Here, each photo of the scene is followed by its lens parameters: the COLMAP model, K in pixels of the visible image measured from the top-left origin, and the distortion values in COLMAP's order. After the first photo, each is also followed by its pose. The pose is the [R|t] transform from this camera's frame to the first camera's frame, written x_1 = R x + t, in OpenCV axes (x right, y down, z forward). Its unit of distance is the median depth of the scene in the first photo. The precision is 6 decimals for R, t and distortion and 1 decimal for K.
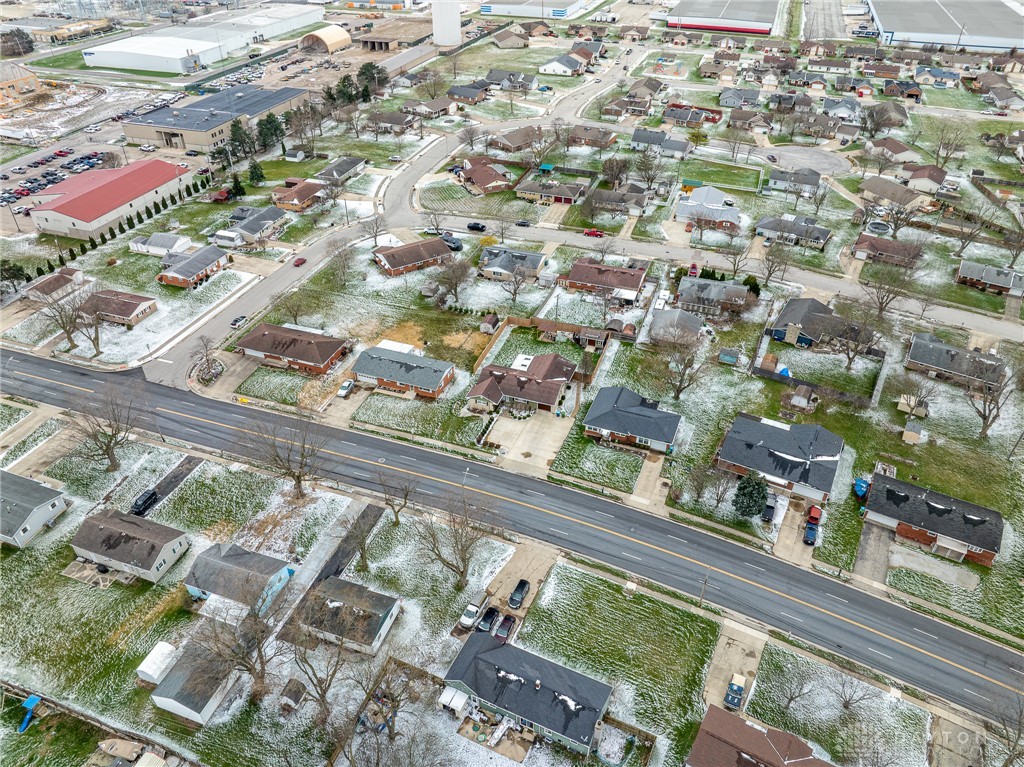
lens RADIAL K [[729.0, 0, 511.8], [0, 729.0, 383.0], [0, 0, 1]] dist [-0.048468, 0.009681]
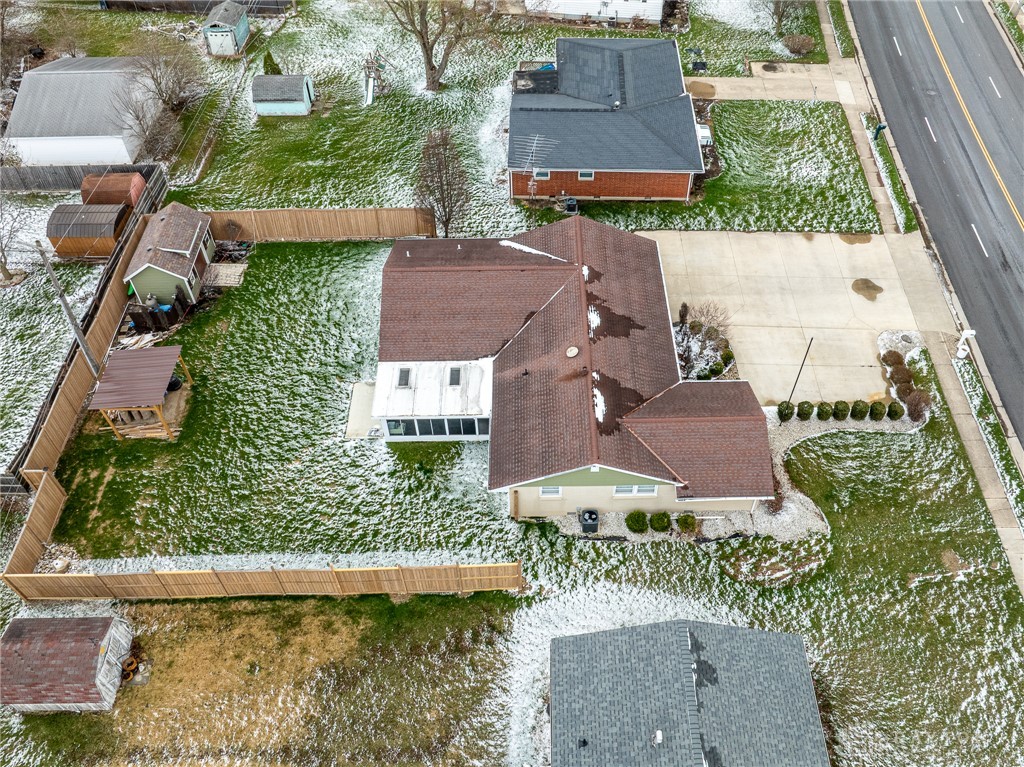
lens RADIAL K [[904.8, 0, 512.9], [0, 904.8, 384.0], [0, 0, 1]] dist [-0.031769, -0.023282]
pose [[-0.359143, -0.692030, 0.626188, -0.184272], [0.546740, 0.387757, 0.742105, -0.242831], [-0.756367, 0.608884, 0.239101, 0.975825]]
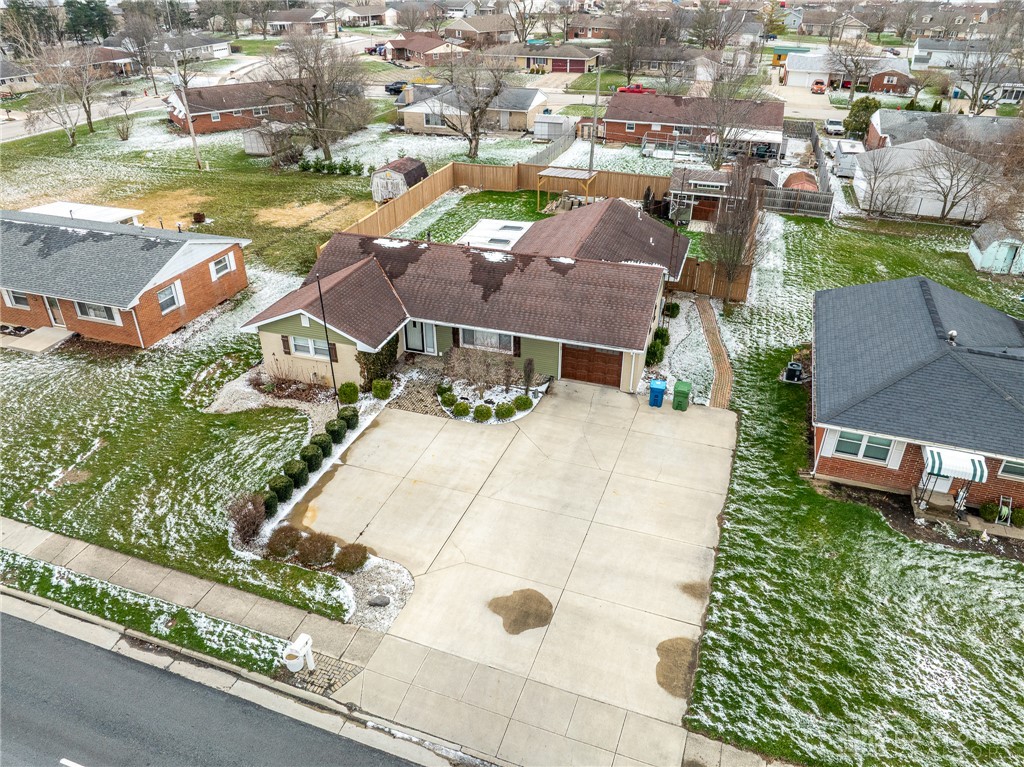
lens RADIAL K [[729.0, 0, 514.5], [0, 729.0, 383.8], [0, 0, 1]] dist [-0.048468, 0.009681]
pose [[0.999313, -0.013649, 0.034446, 0.013241], [0.016928, 0.995161, -0.096790, 0.059807], [-0.032958, 0.097307, 0.994709, 0.778528]]
